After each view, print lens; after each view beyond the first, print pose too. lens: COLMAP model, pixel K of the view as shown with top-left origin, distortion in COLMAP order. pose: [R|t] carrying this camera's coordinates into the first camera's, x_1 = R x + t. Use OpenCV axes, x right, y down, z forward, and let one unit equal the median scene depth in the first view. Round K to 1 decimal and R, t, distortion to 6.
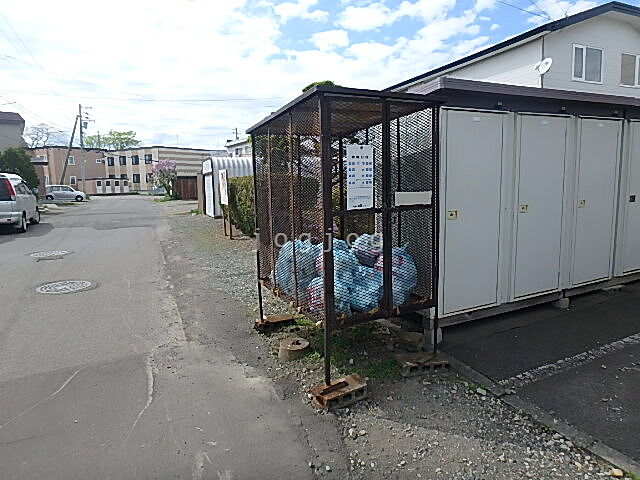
lens RADIAL K [[413.7, 0, 320.0], [0, 413.7, 240.0], [0, 0, 1]] dist [-0.006722, 0.004545]
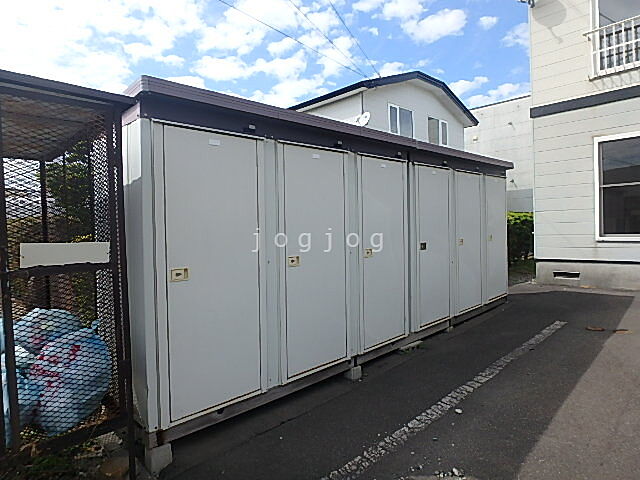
lens RADIAL K [[413.7, 0, 320.0], [0, 413.7, 240.0], [0, 0, 1]] dist [-0.006722, 0.004545]
pose [[0.945566, -0.003961, 0.325406, 0.092985], [0.039399, 0.993964, -0.102387, -0.010983], [-0.323036, 0.109635, 0.940015, 0.078395]]
